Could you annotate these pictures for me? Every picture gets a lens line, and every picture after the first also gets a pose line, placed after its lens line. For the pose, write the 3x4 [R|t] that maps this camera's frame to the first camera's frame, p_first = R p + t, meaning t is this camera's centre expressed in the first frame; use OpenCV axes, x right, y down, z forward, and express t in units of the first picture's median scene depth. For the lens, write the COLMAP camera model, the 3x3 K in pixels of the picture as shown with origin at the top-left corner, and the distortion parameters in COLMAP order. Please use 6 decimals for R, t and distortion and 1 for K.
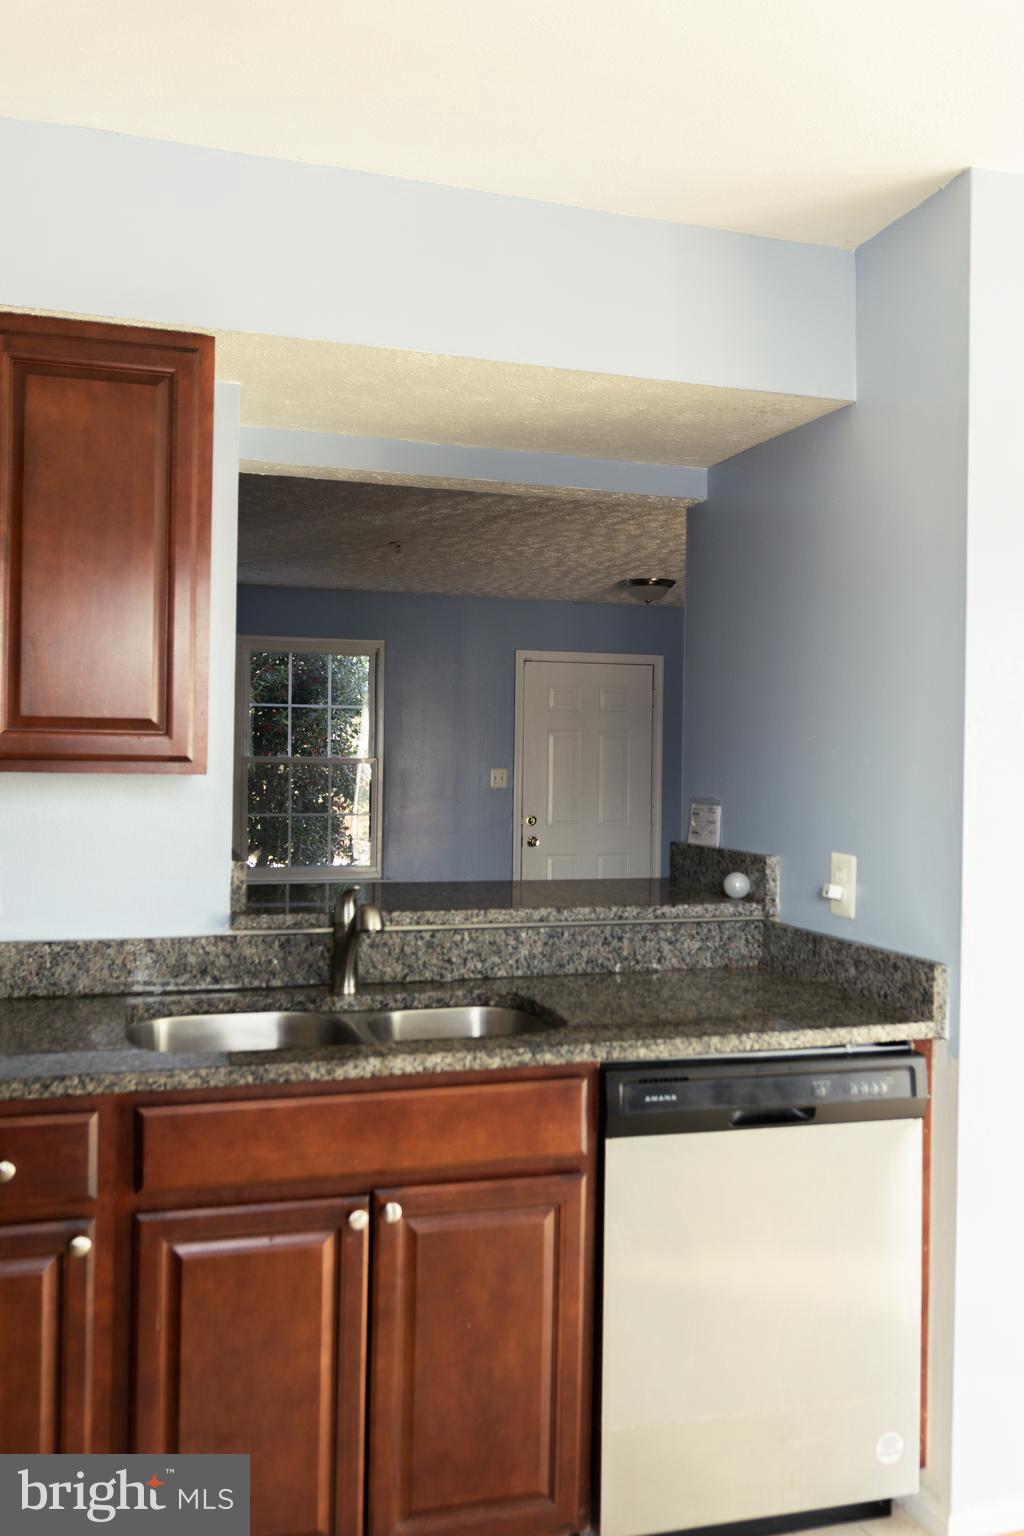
lens RADIAL K [[1268.9, 0, 512.0], [0, 1268.9, 768.0], [0, 0, 1]] dist [-0.017710, -0.004149]
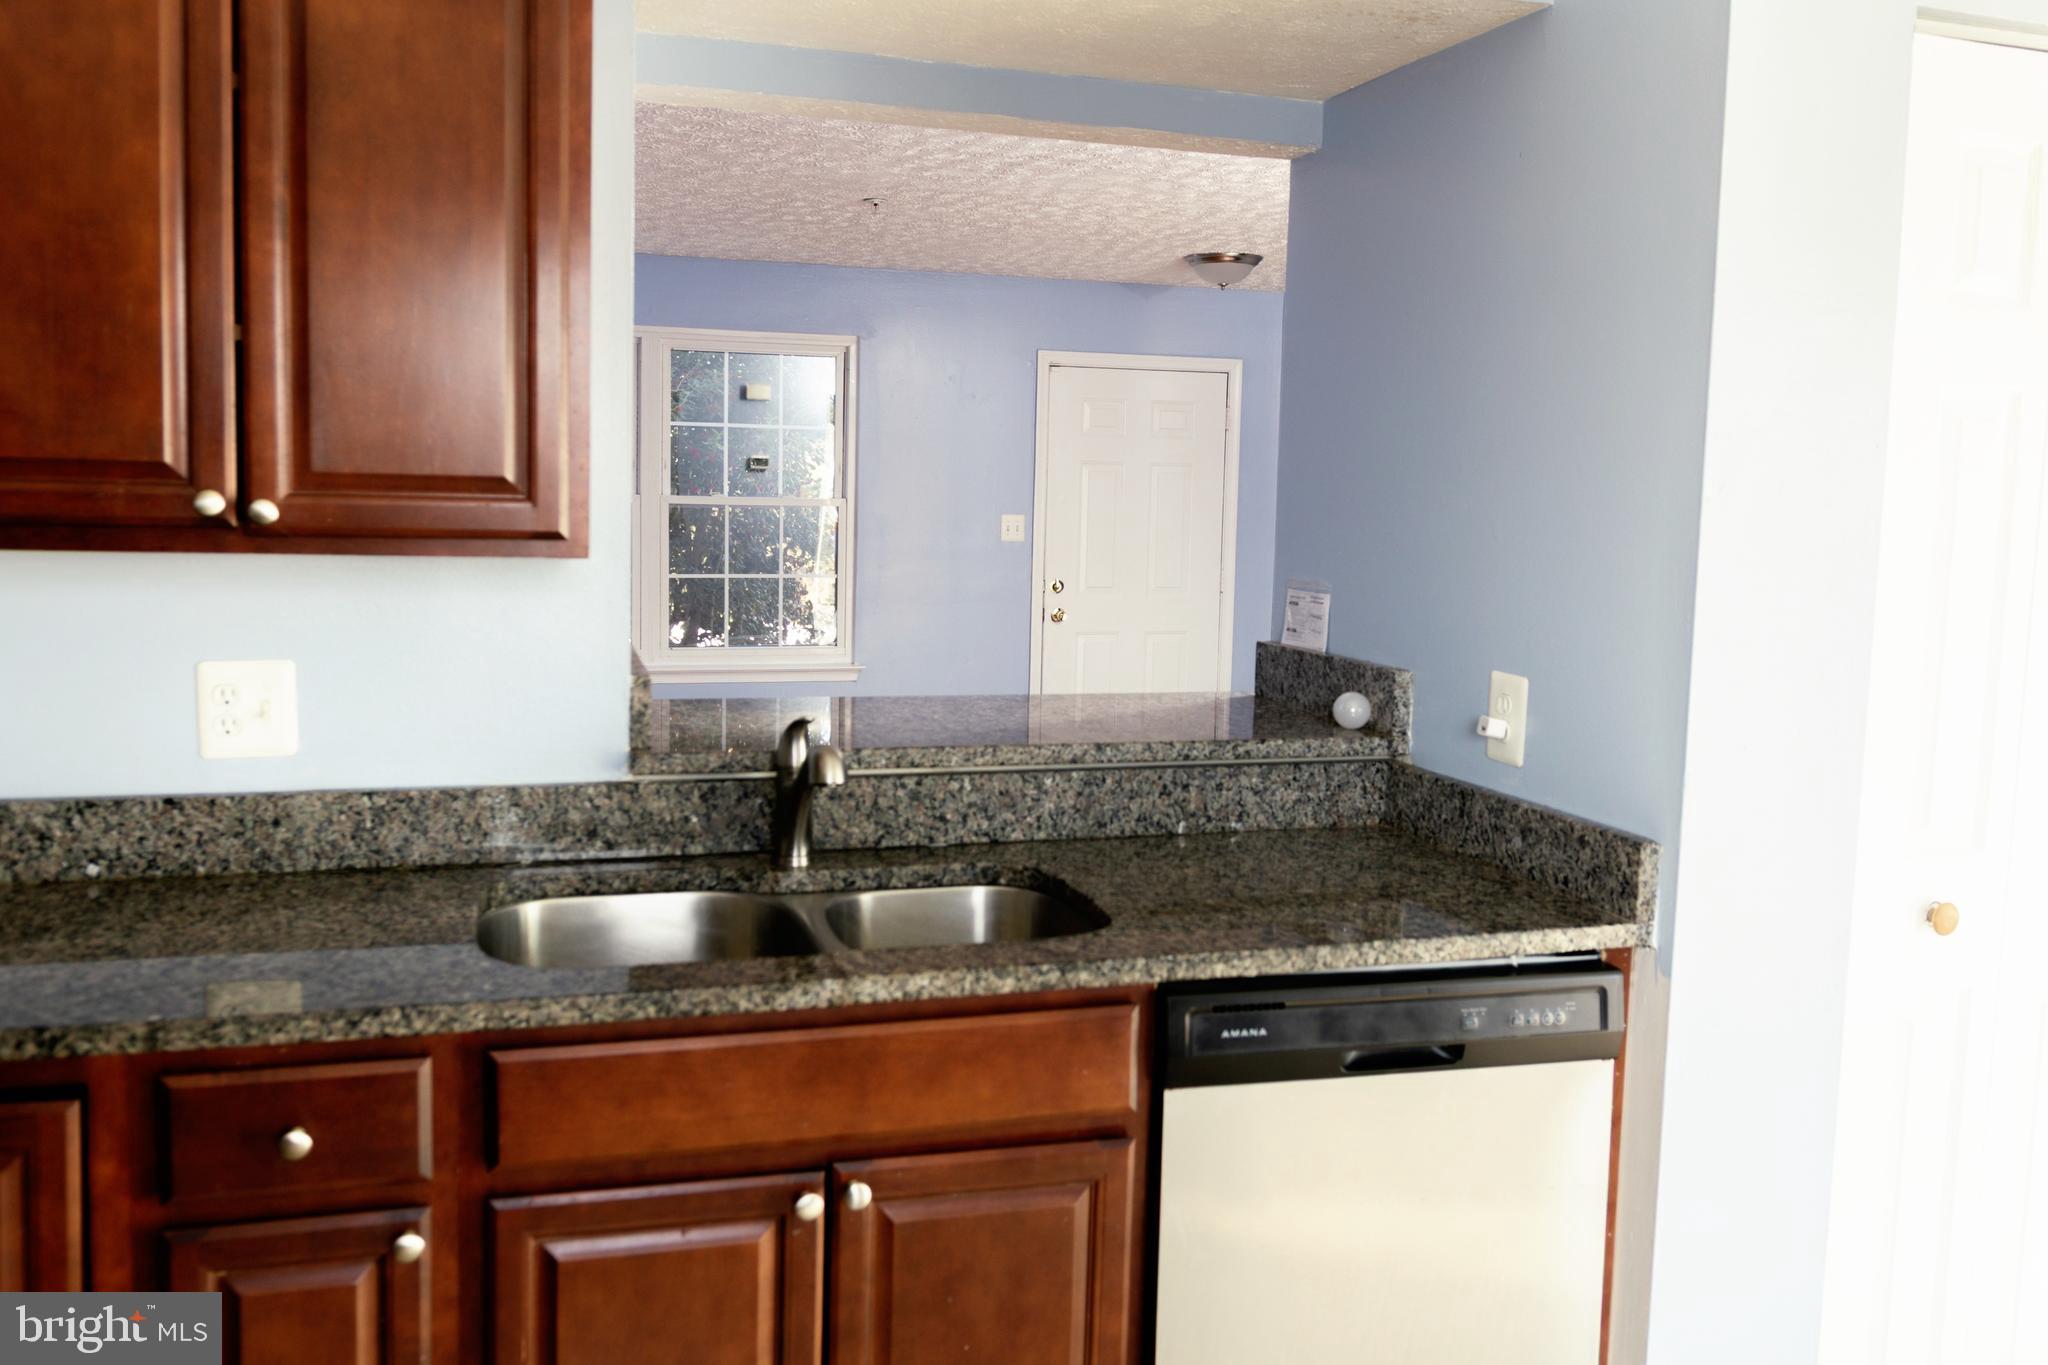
lens RADIAL K [[1691.8, 0, 1020.6], [0, 1691.8, 659.0], [0, 0, 1]] dist [-0.017710, -0.004149]
pose [[0.999929, 0.011175, -0.004256, -0.003280], [-0.010728, 0.995559, 0.093525, -0.025386], [0.005282, -0.093473, 0.995608, 0.079466]]
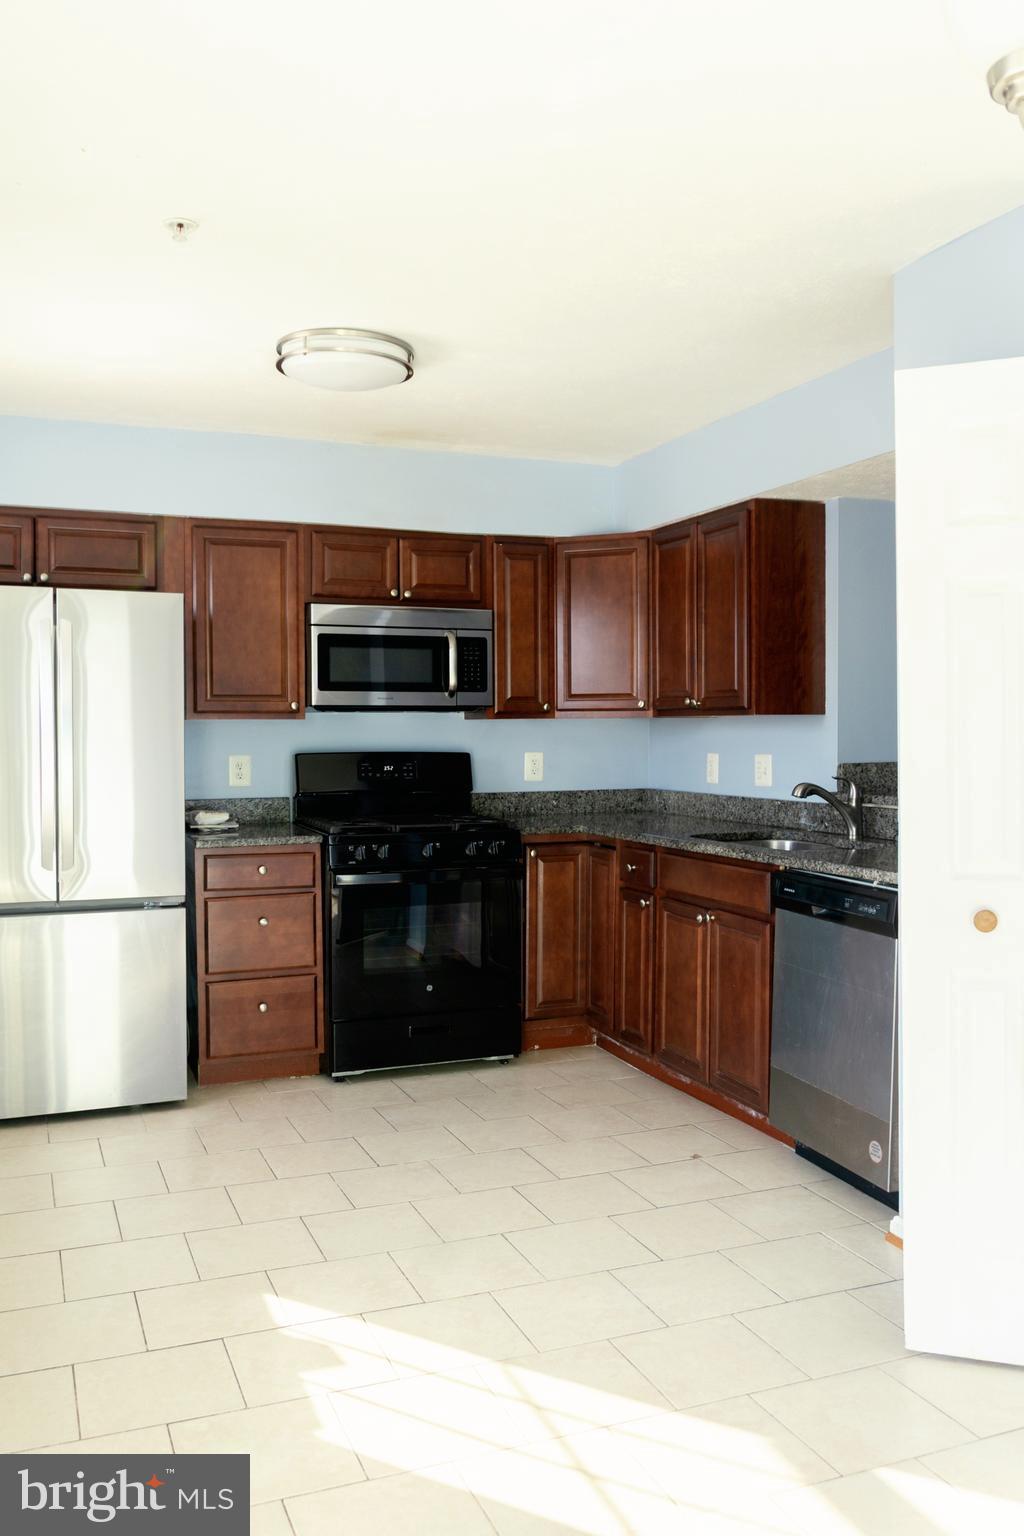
lens RADIAL K [[1286.4, 0, 492.0], [0, 1286.4, 767.1], [0, 0, 1]] dist [-0.012178, -0.002350]
pose [[0.054073, 0.014772, -0.998428, 1.613799], [0.000836, 0.999890, 0.014839, 0.051825], [0.998537, -0.001637, 0.054055, 0.414016]]
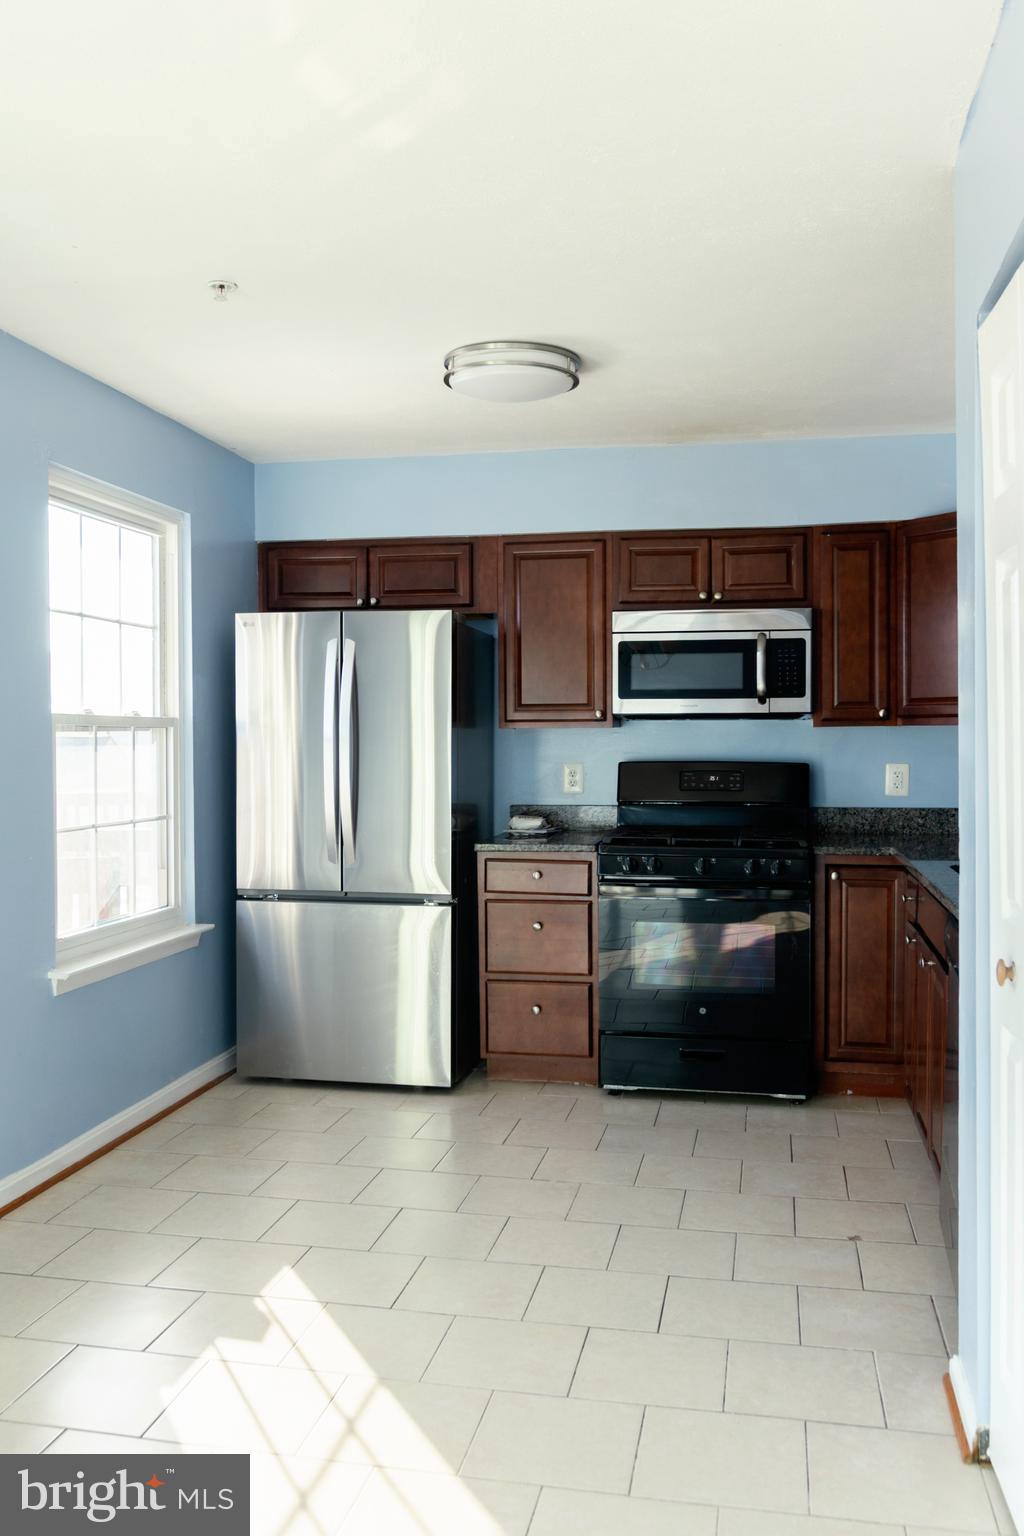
lens RADIAL K [[1286.4, 0, 492.0], [0, 1286.4, 767.1], [0, 0, 1]] dist [-0.012178, -0.002350]
pose [[-0.503355, 0.006122, -0.864058, 1.412641], [-0.007551, 0.999906, 0.011484, 0.046260], [0.864047, 0.012305, -0.503262, 1.094350]]
